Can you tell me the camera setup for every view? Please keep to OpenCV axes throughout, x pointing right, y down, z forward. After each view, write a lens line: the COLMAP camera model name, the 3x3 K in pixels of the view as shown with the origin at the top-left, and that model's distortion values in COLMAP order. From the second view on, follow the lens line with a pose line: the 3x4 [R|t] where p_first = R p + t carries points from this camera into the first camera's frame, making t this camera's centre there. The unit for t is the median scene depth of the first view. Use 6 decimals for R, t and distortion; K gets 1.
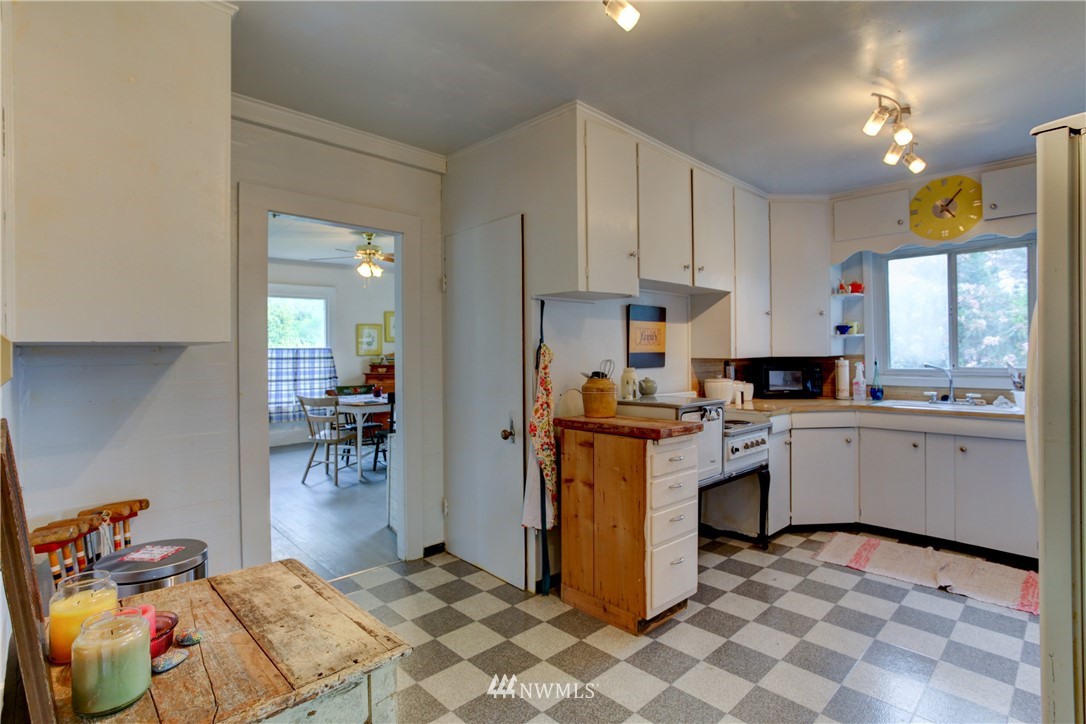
lens RADIAL K [[539.2, 0, 550.9], [0, 539.2, 357.6], [0, 0, 1]] dist [-0.070174, 0.044306]
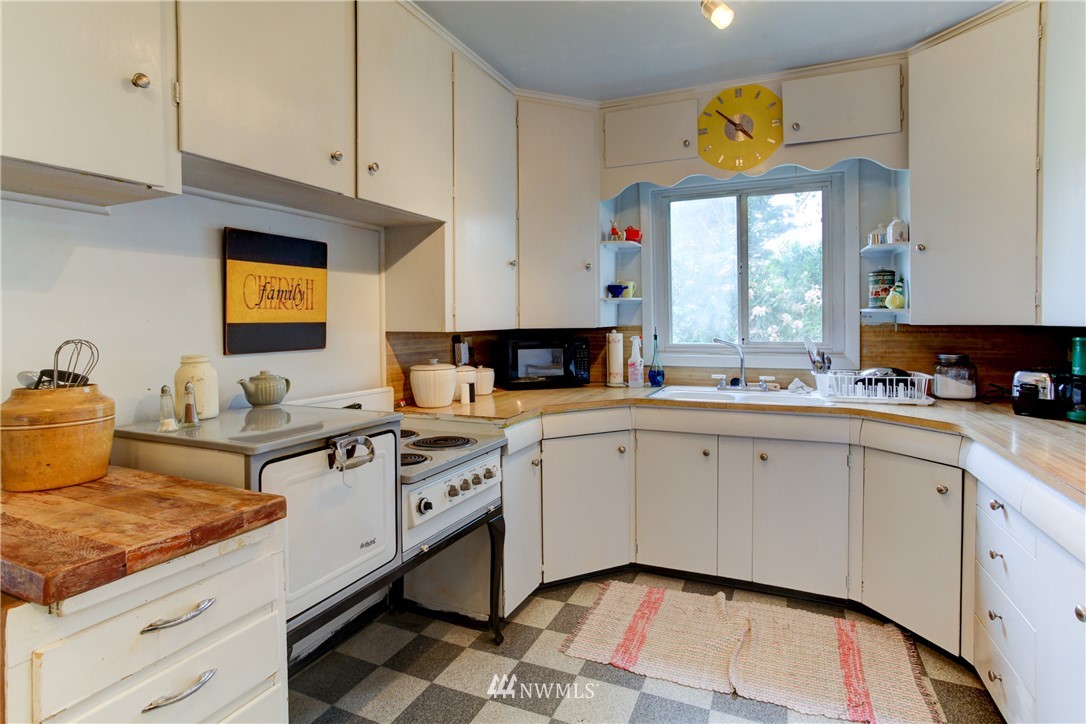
lens RADIAL K [[539.2, 0, 550.9], [0, 539.2, 357.6], [0, 0, 1]] dist [-0.070174, 0.044306]
pose [[0.931527, -0.023833, 0.362891, 0.216956], [0.004777, 0.998566, 0.053319, -0.001572], [-0.363642, -0.047934, 0.930305, 0.373246]]
